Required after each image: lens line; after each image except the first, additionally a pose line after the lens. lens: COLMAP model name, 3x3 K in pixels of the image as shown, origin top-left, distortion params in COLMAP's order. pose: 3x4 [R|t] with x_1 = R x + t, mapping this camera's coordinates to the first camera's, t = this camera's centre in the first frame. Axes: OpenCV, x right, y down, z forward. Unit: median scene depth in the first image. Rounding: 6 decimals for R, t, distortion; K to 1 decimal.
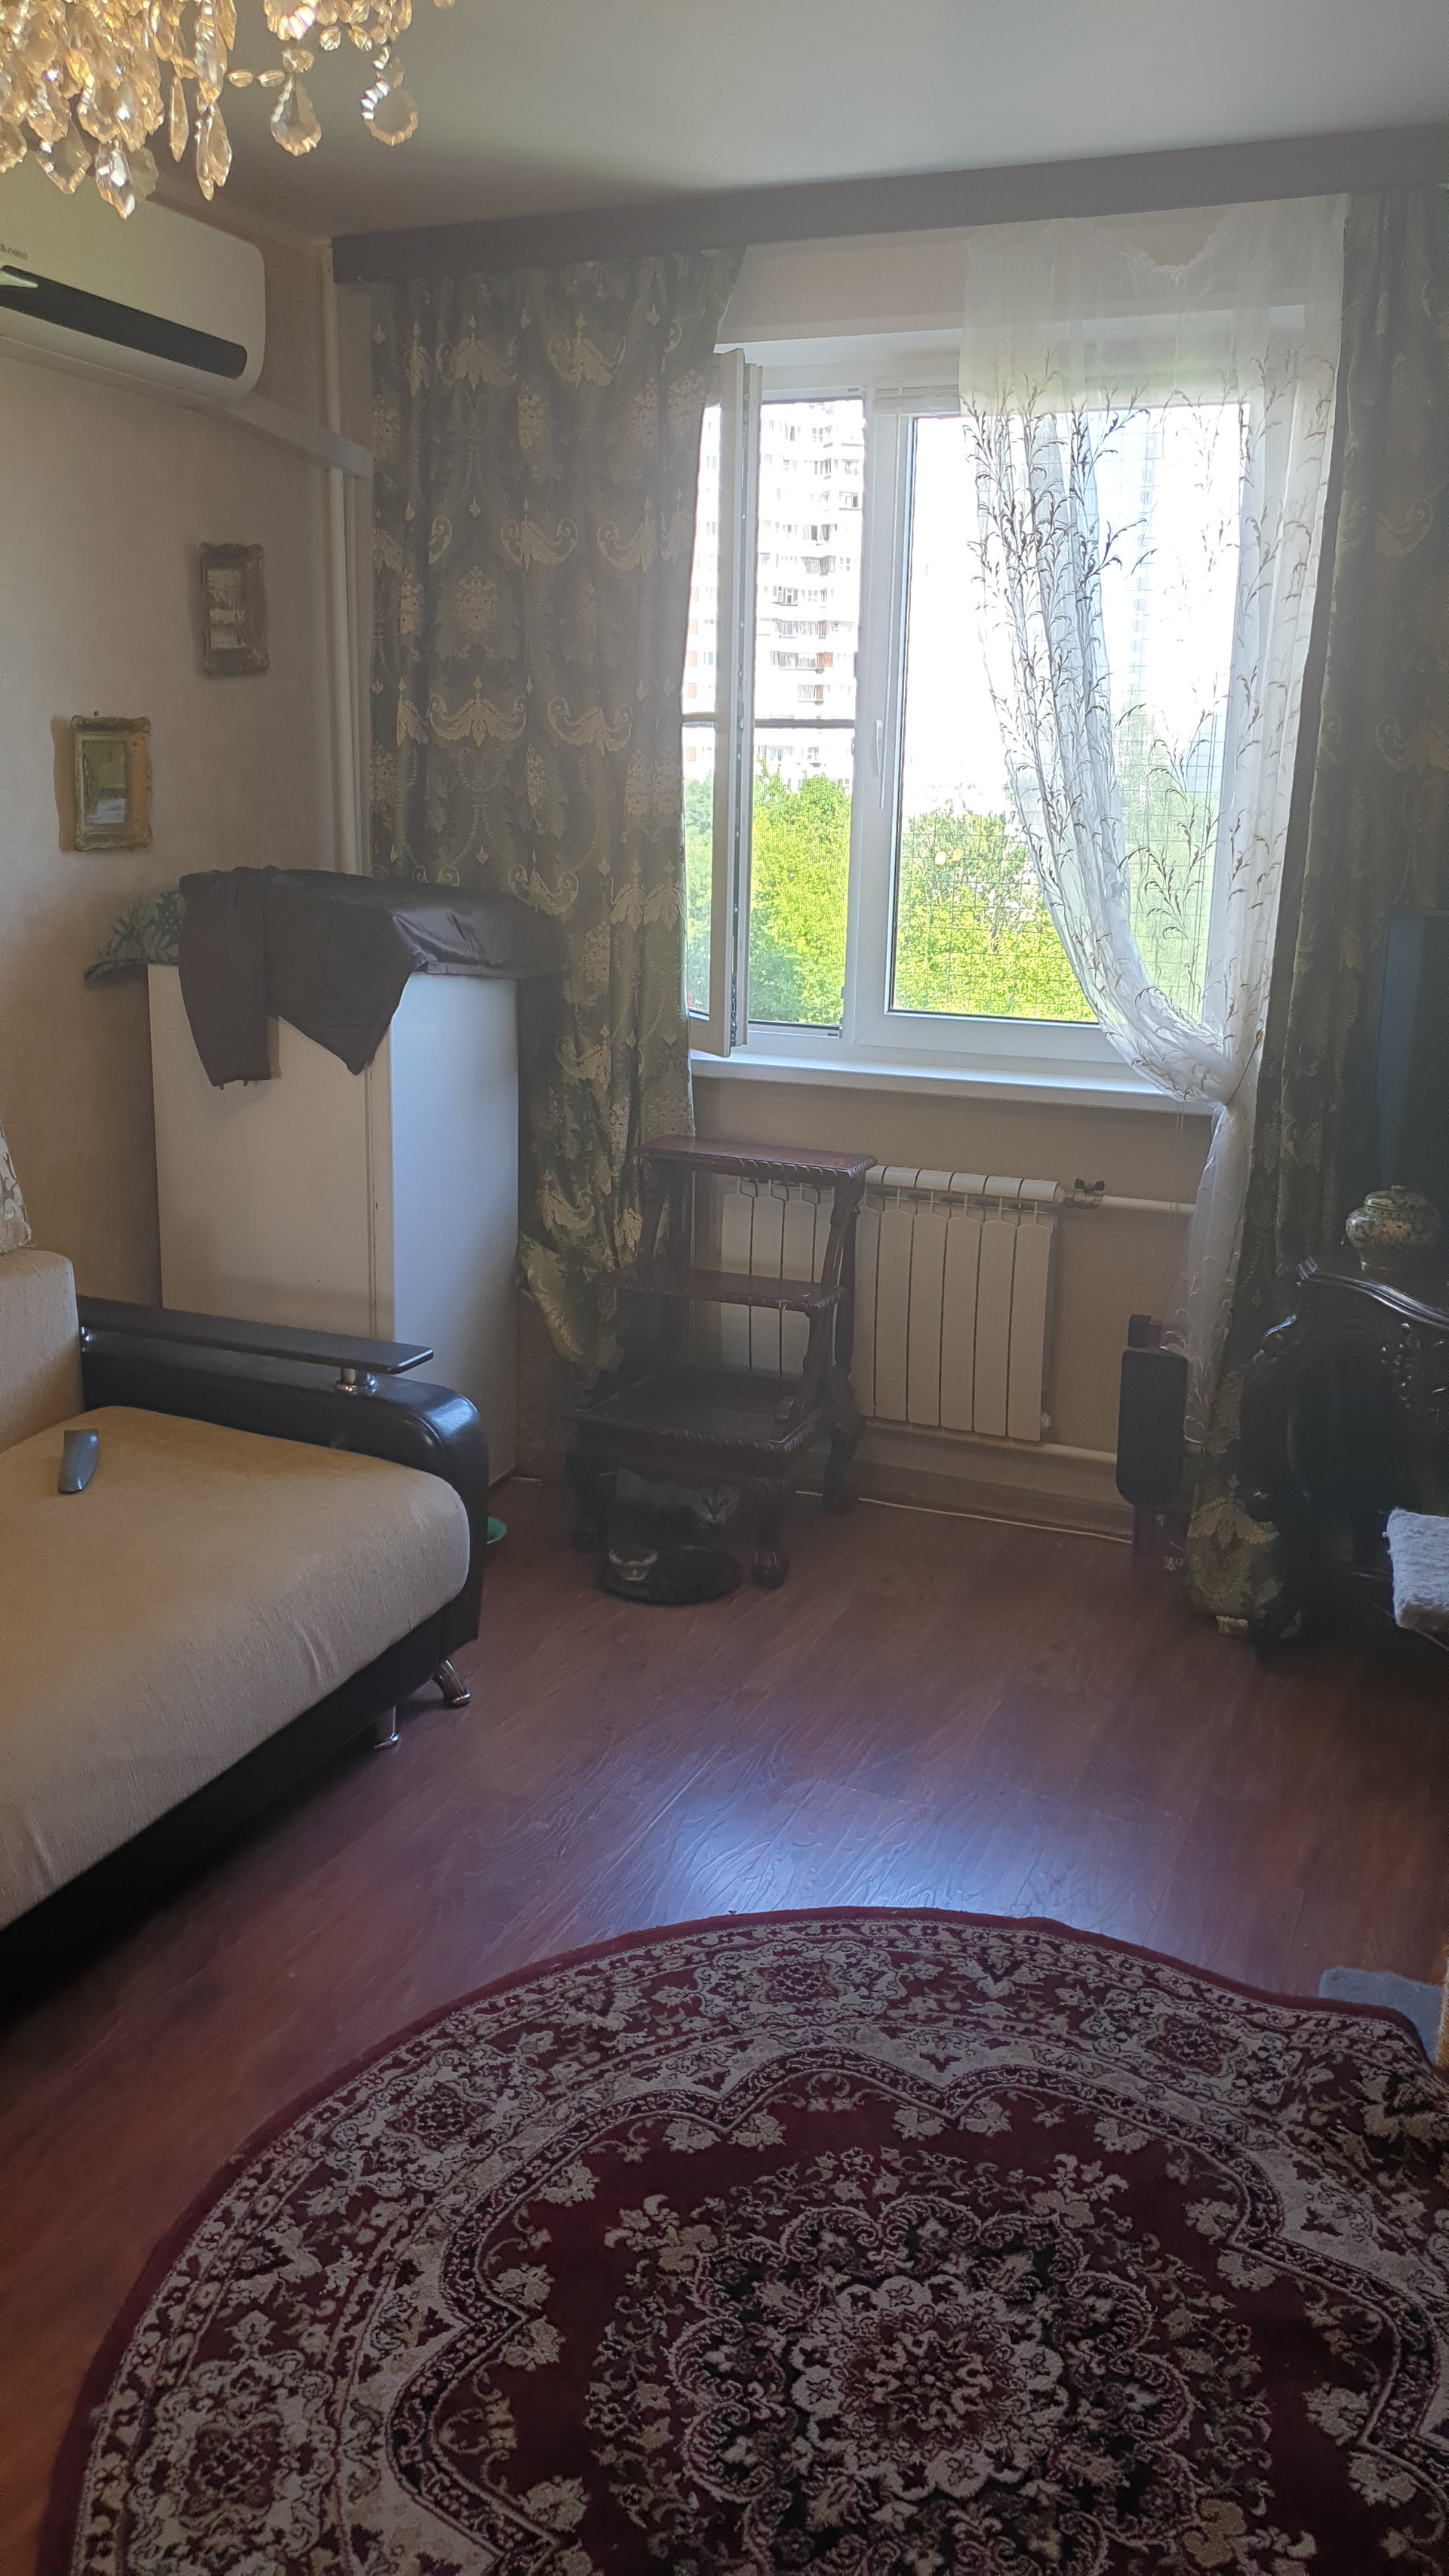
lens RADIAL K [[2017.2, 0, 718.1], [0, 2017.2, 1278.5], [0, 0, 1]] dist [0.035014, -0.008565]
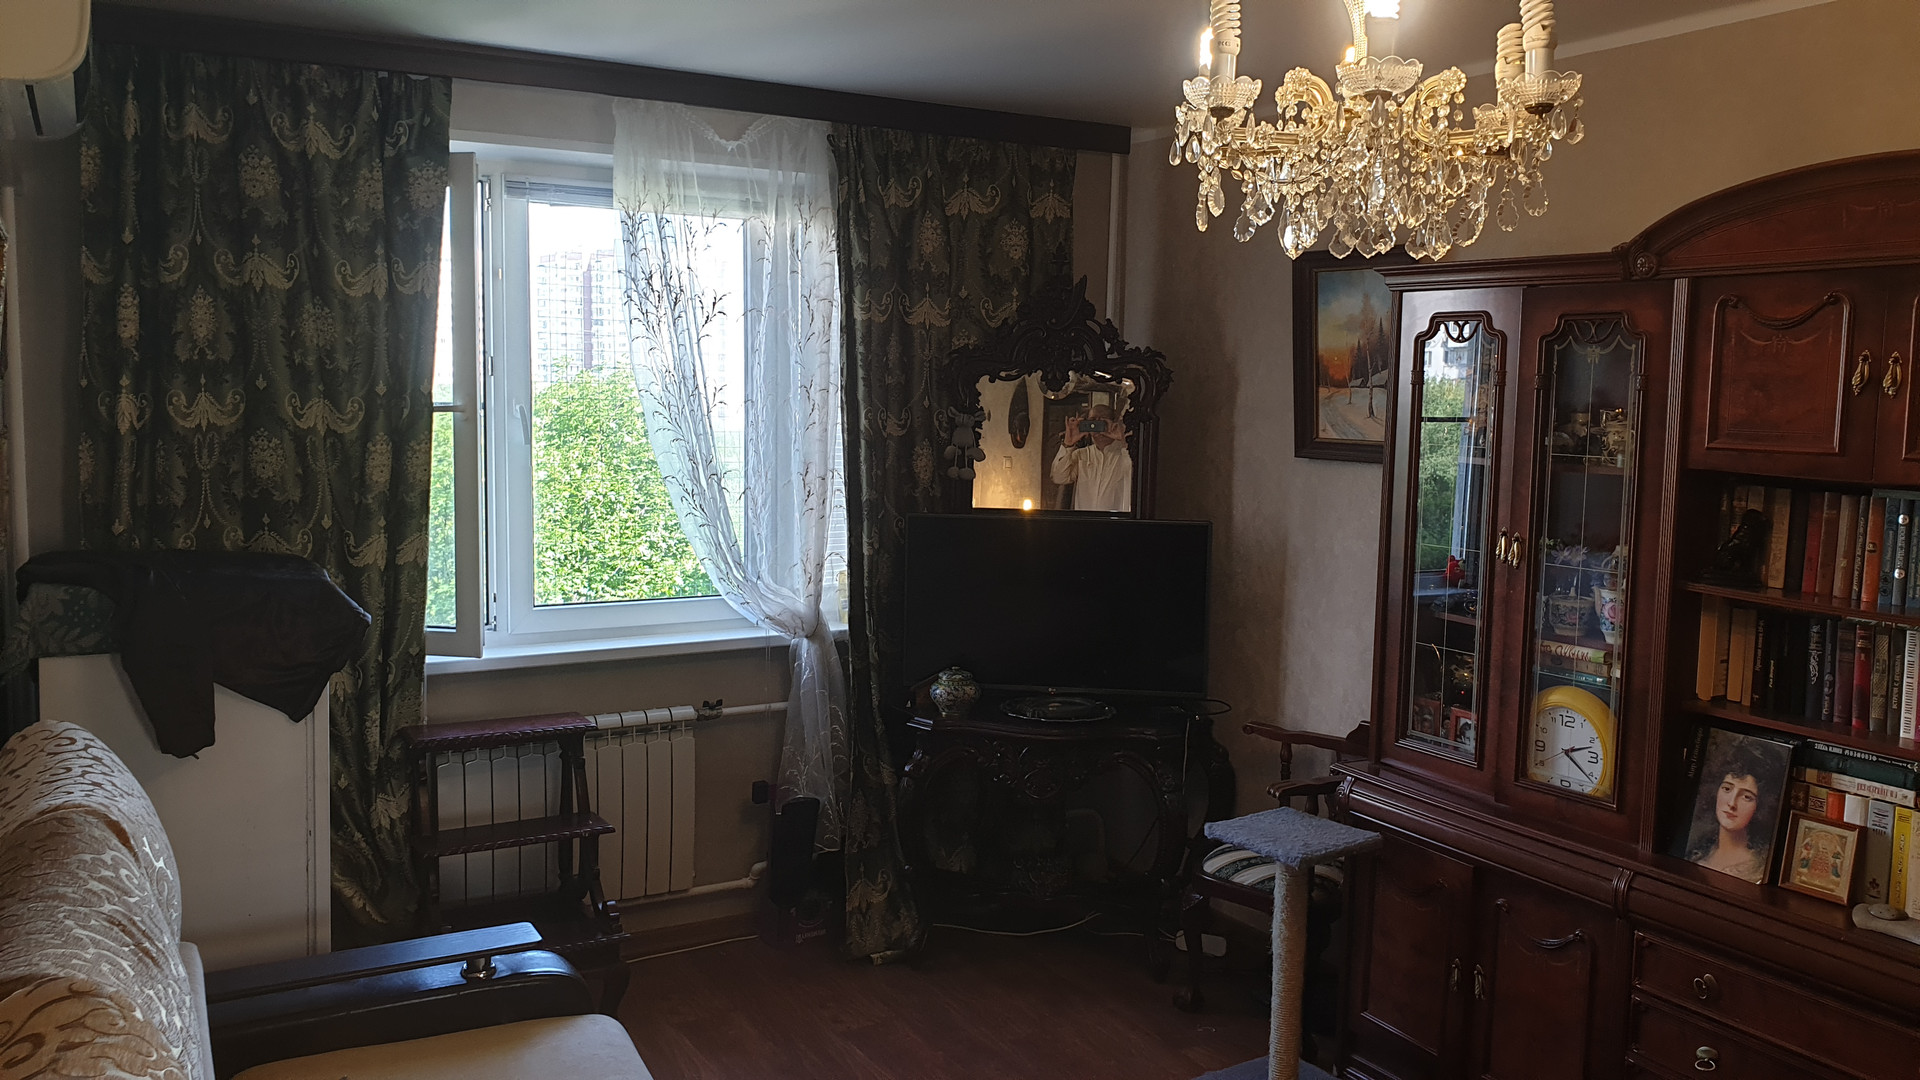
lens RADIAL K [[1503.6, 0, 958.8], [0, 1503.6, 513.5], [0, 0, 1]] dist [0.035014, -0.008565]
pose [[0.616260, -0.083647, 0.783088, -0.567536], [0.196800, 0.979153, -0.050284, -0.092406], [-0.762557, 0.185100, 0.619875, 0.144031]]
